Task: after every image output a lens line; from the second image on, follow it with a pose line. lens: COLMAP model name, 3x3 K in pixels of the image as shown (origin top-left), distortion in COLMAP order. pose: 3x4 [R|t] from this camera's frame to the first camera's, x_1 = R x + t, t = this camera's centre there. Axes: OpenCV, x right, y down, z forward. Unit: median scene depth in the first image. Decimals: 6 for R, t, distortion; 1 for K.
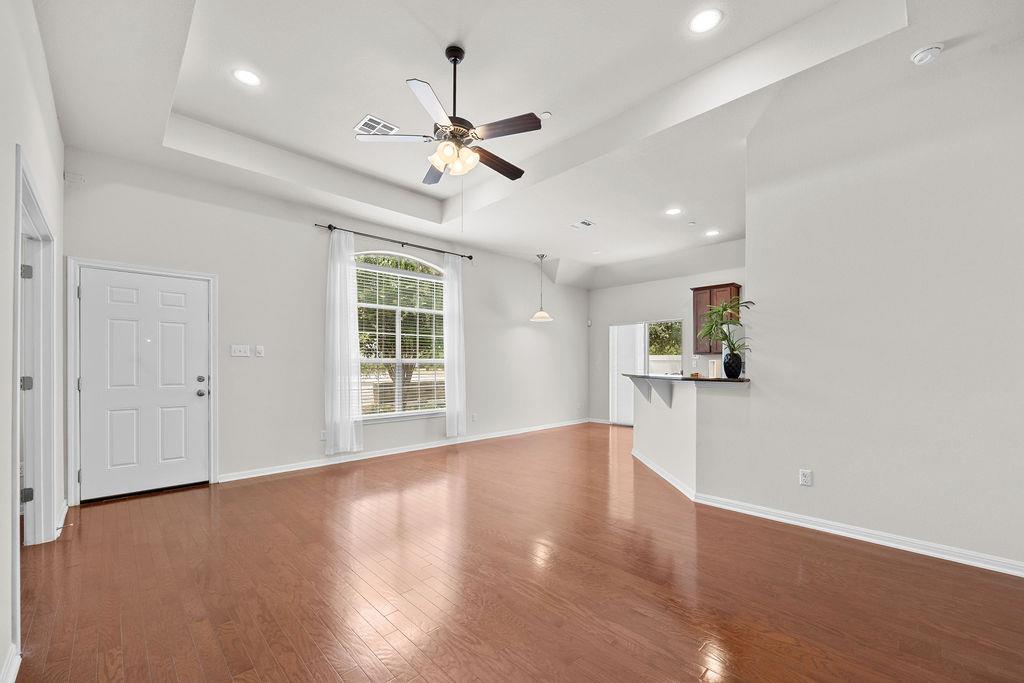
lens RADIAL K [[406.7, 0, 509.5], [0, 406.7, 366.8], [0, 0, 1]] dist [-0.000295, -0.000009]
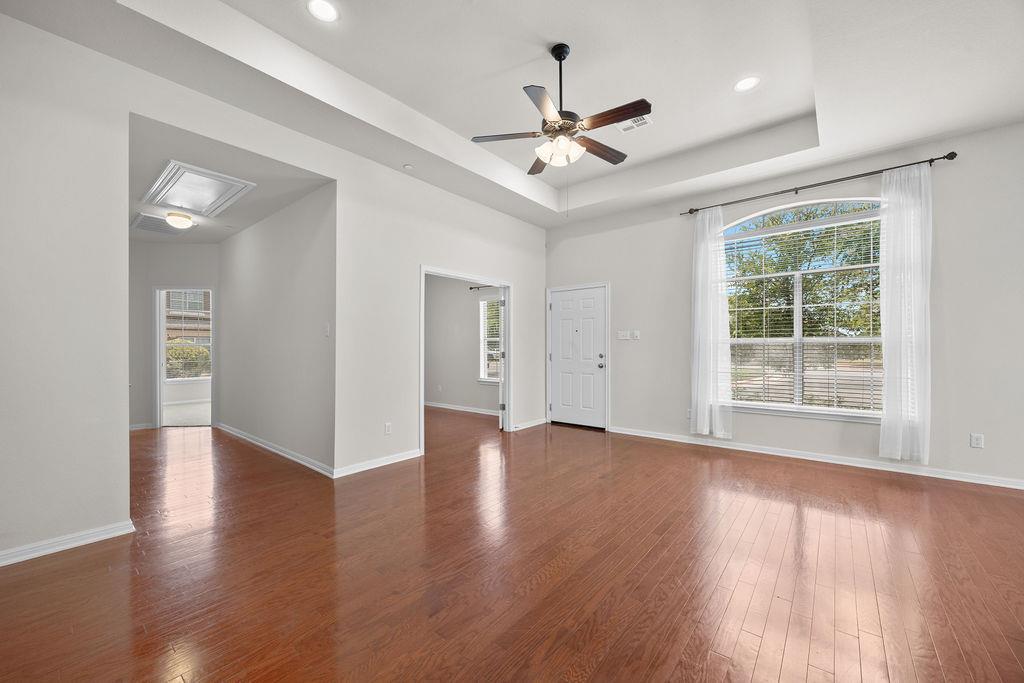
lens RADIAL K [[407.7, 0, 507.0], [0, 407.7, 349.3], [0, 0, 1]] dist [-0.000784, -0.000016]
pose [[0.107365, 0.005061, -0.994207, 0.565189], [-0.002324, 0.999986, 0.004840, -0.000236], [0.994217, 0.001791, 0.107375, 0.456173]]
